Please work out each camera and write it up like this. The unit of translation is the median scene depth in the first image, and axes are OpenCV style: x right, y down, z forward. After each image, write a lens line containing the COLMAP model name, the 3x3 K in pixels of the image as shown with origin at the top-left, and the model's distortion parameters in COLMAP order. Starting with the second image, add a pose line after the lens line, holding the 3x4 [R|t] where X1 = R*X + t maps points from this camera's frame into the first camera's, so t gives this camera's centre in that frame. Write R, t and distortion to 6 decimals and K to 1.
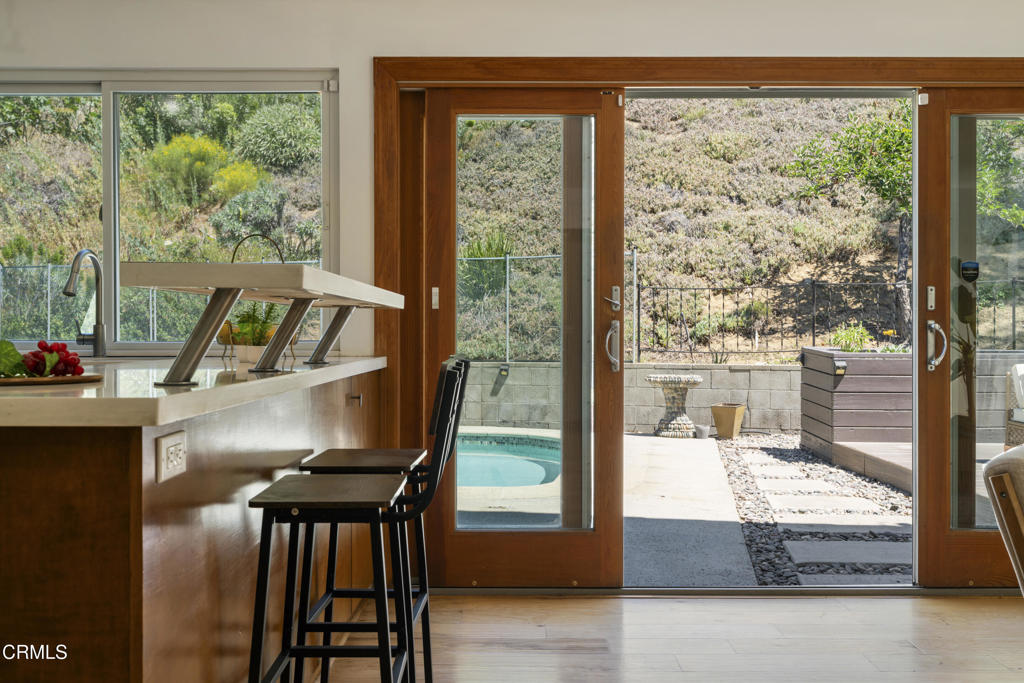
lens RADIAL K [[996.6, 0, 511.9], [0, 996.6, 339.9], [0, 0, 1]] dist [-0.001581, 0.000000]
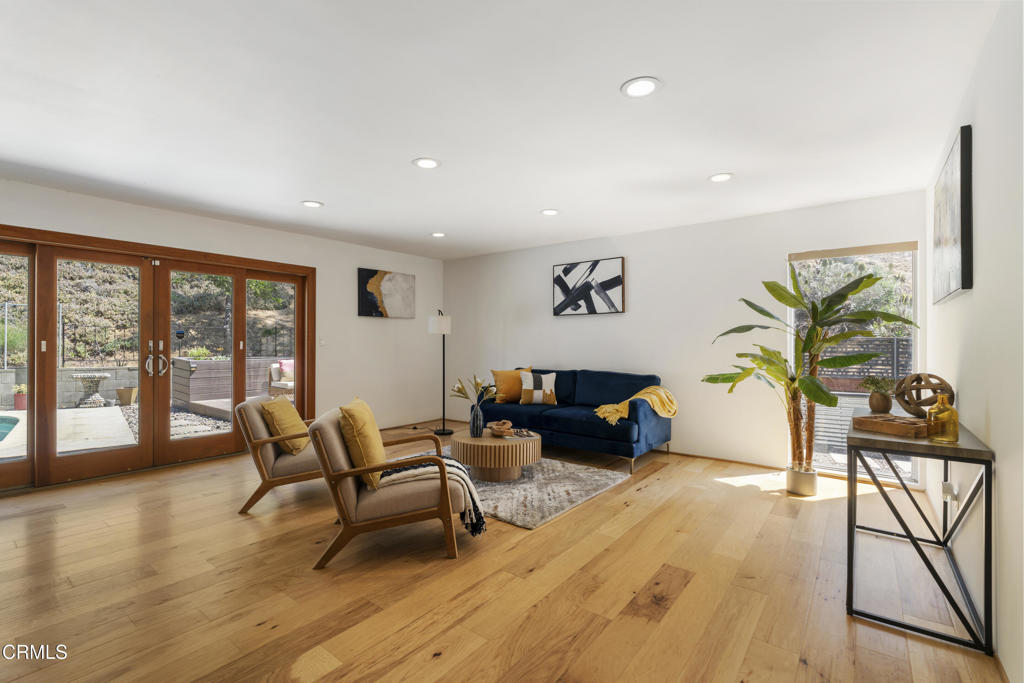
lens RADIAL K [[464.8, 0, 513.3], [0, 464.8, 342.4], [0, 0, 1]] dist [-0.004251, 0.000742]
pose [[0.610985, 0.003489, 0.791635, -0.033316], [0.002179, 0.999979, -0.006089, -0.013773], [-0.791639, 0.005445, 0.610965, -0.125644]]
